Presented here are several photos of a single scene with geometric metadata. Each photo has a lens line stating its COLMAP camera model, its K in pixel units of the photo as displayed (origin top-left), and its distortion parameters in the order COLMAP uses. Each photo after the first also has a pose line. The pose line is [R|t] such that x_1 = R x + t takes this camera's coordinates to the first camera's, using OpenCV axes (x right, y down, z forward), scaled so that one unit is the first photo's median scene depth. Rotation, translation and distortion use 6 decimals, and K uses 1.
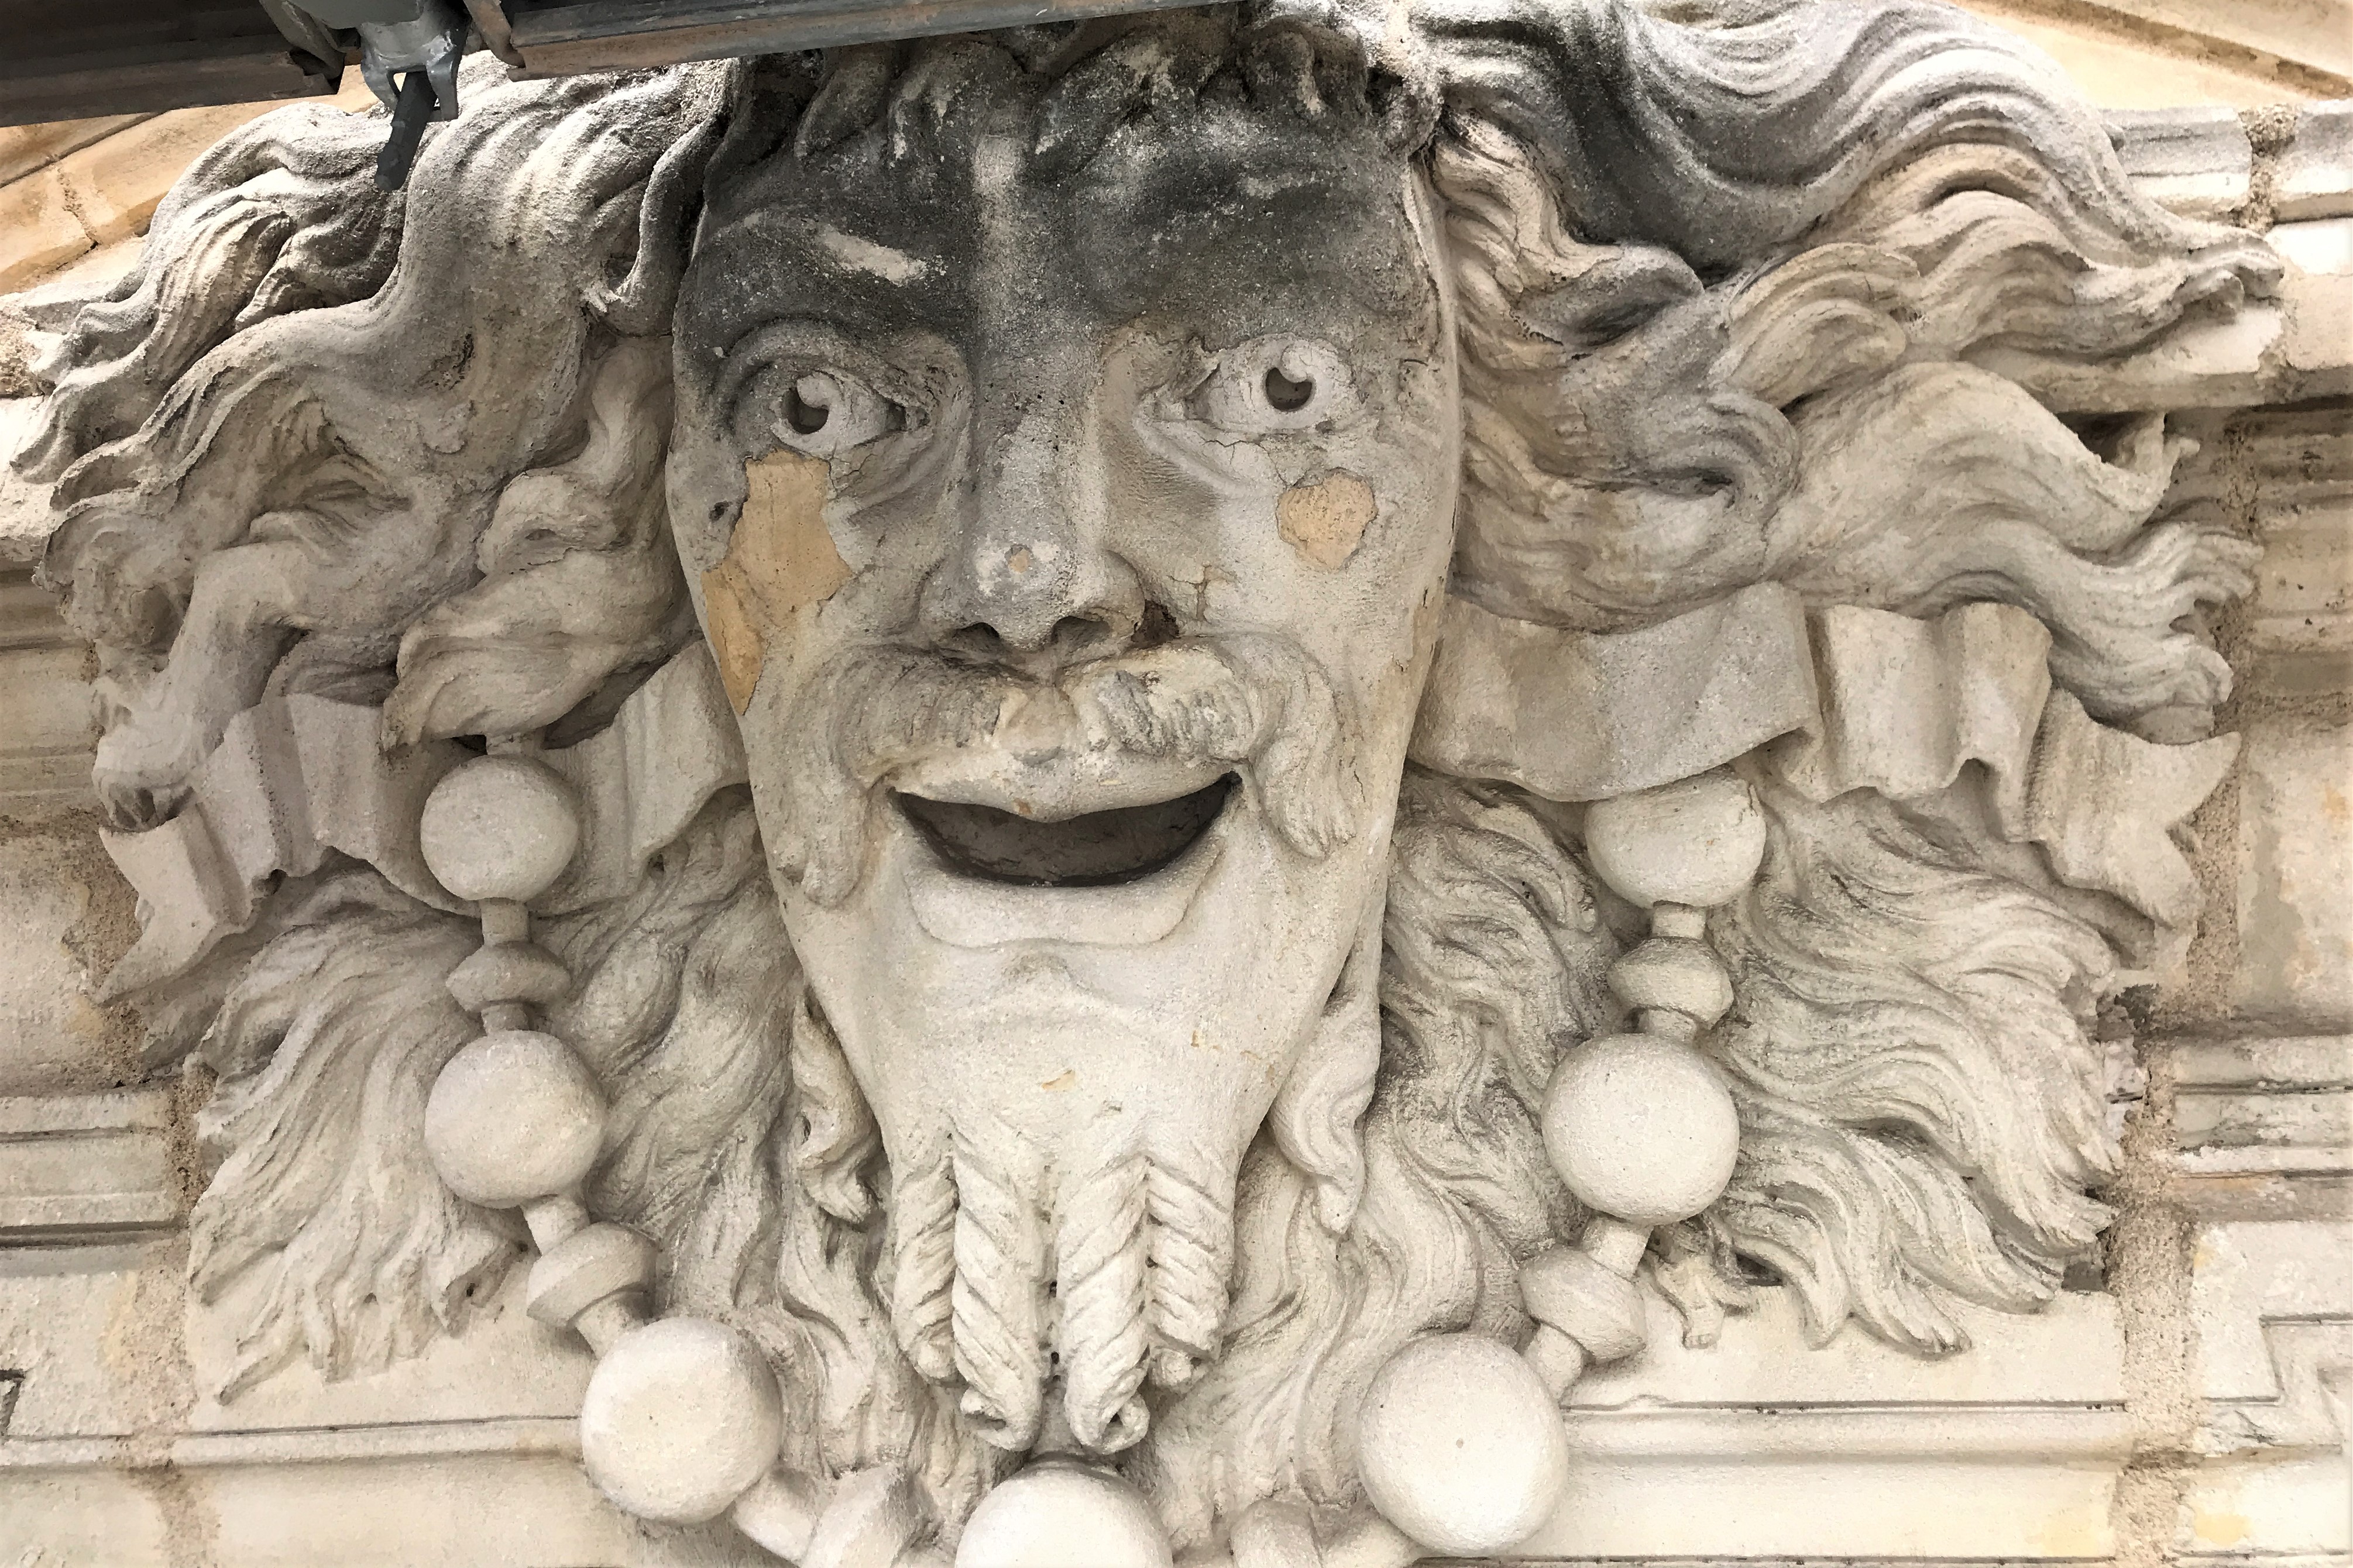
lens RADIAL K [[1917.0, 0, 1154.9], [0, 1917.0, 764.8], [0, 0, 1]] dist [0.023715, -0.016689]
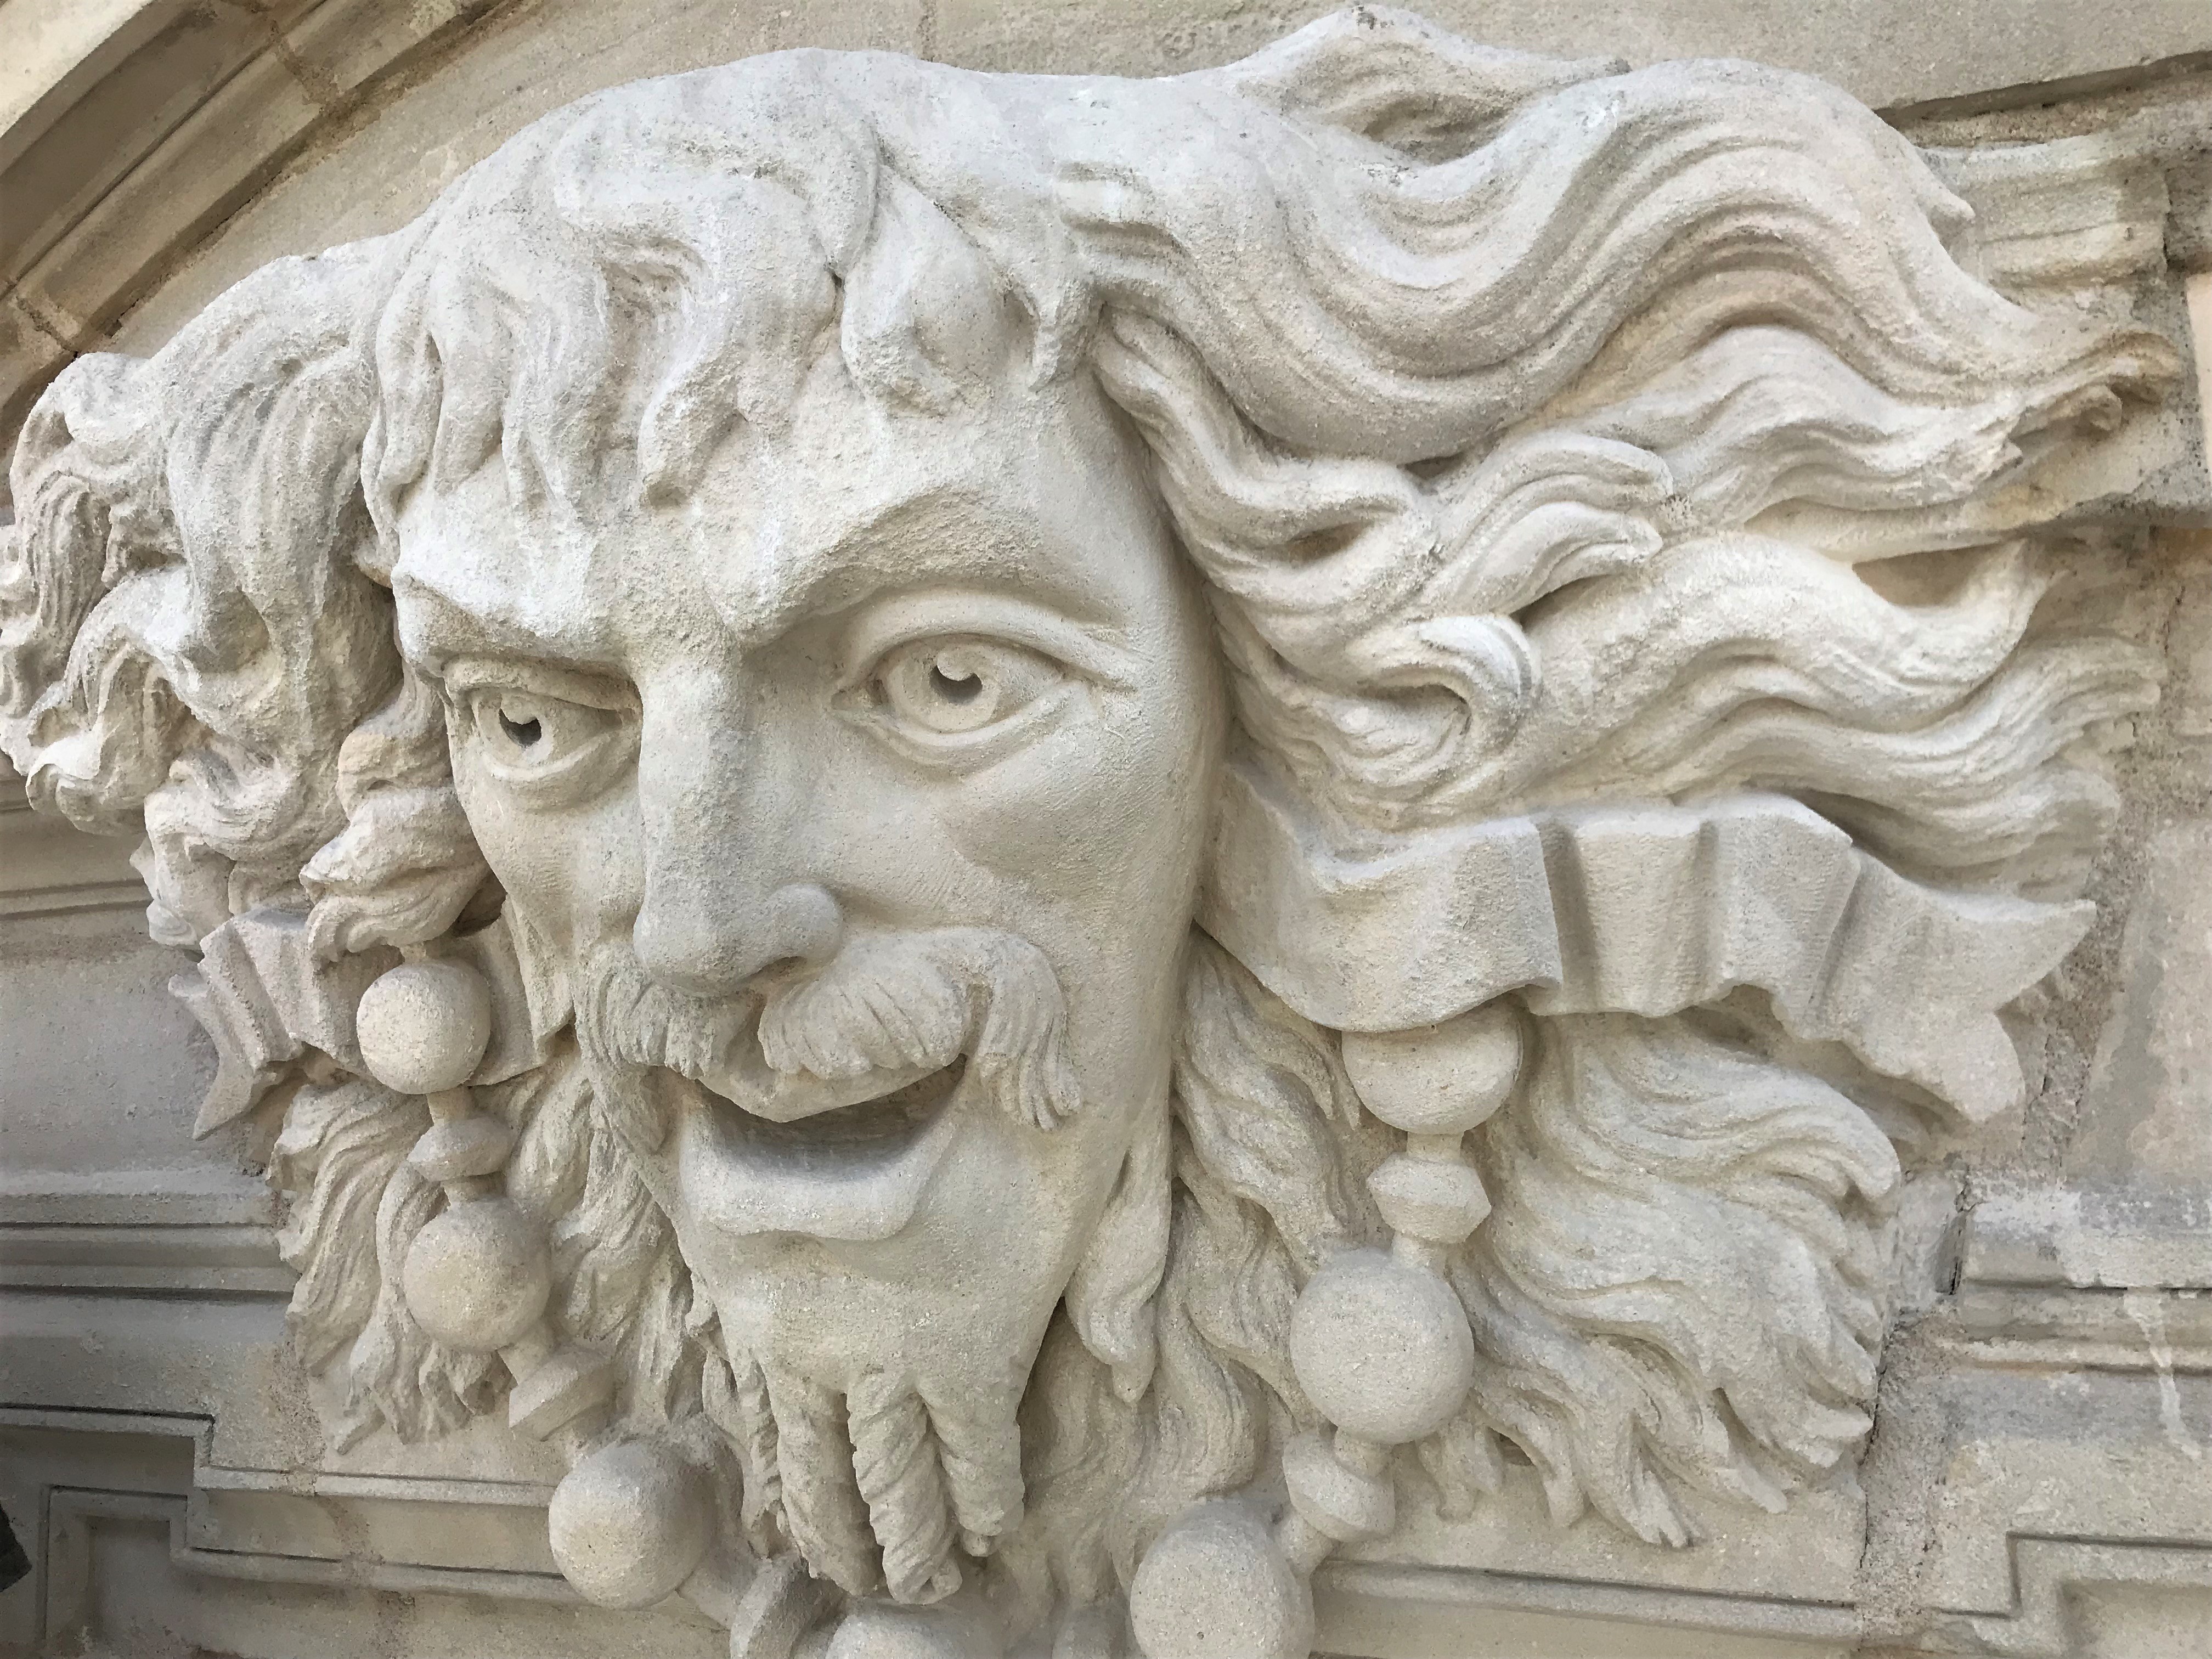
lens RADIAL K [[1768.0, 0, 1126.9], [0, 1768.0, 846.0], [0, 0, 1]] dist [0.000562, 0.011145]
pose [[0.966930, -0.047436, -0.250592, 0.350694], [0.136771, 0.925763, 0.352501, -0.399607], [0.215267, -0.375118, 0.901636, 0.191444]]
